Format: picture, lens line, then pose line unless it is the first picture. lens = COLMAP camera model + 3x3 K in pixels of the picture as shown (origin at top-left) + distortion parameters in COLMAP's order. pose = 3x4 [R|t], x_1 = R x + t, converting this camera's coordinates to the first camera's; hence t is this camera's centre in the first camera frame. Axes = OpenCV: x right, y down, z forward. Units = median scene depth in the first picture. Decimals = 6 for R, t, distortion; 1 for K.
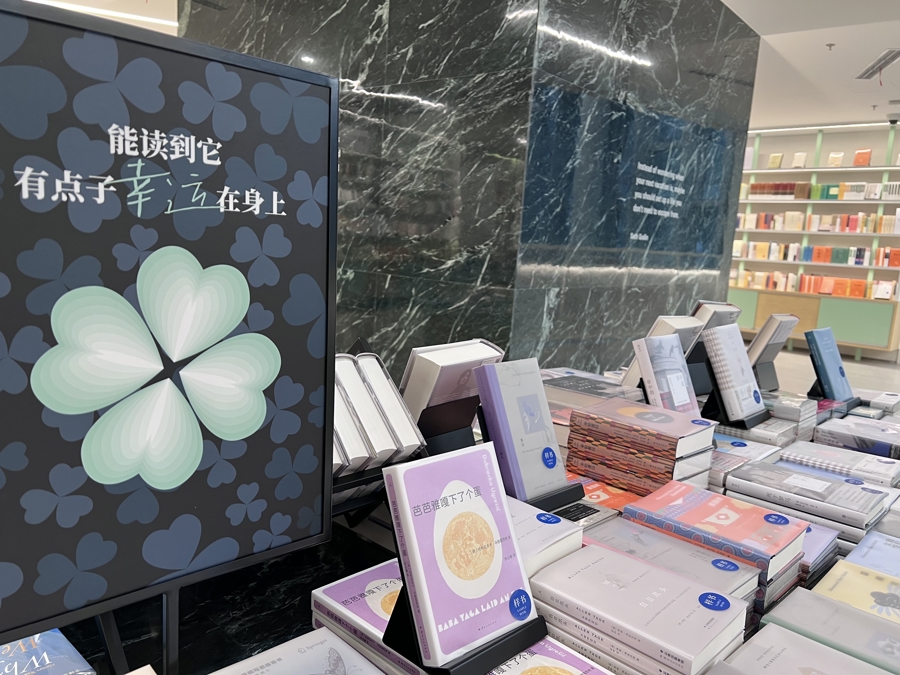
lens RADIAL K [[687.2, 0, 456.5], [0, 687.2, 335.0], [0, 0, 1]] dist [0.012276, -0.007811]
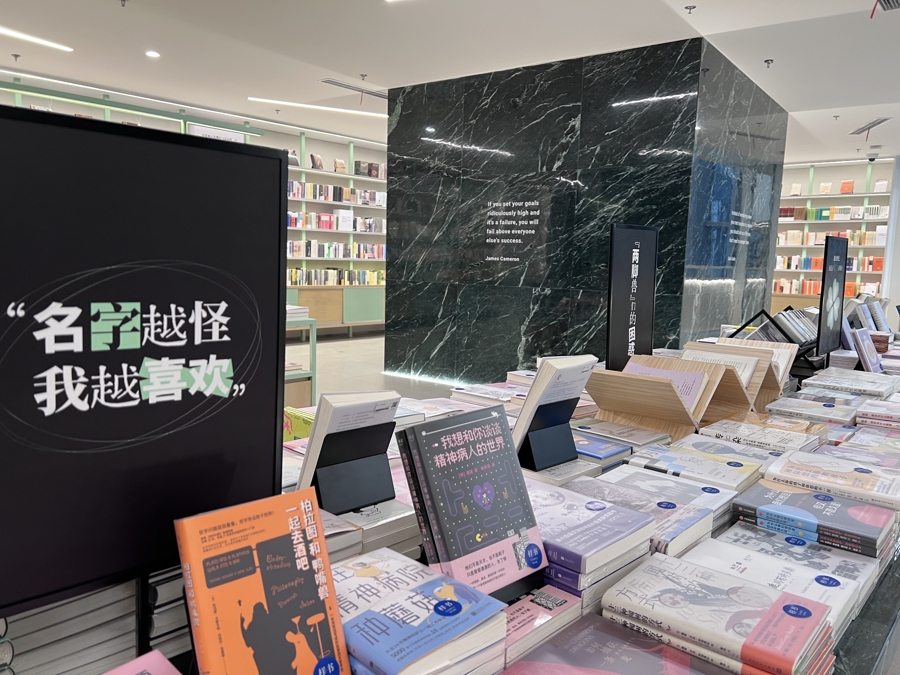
lens RADIAL K [[687.2, 0, 443.6], [0, 687.2, 339.4], [0, 0, 1]] dist [0.012276, -0.007811]
pose [[0.998502, -0.041823, 0.035293, -0.229207], [0.042569, 0.998880, -0.020651, 0.020319], [-0.034389, 0.022122, 0.999164, -0.258798]]
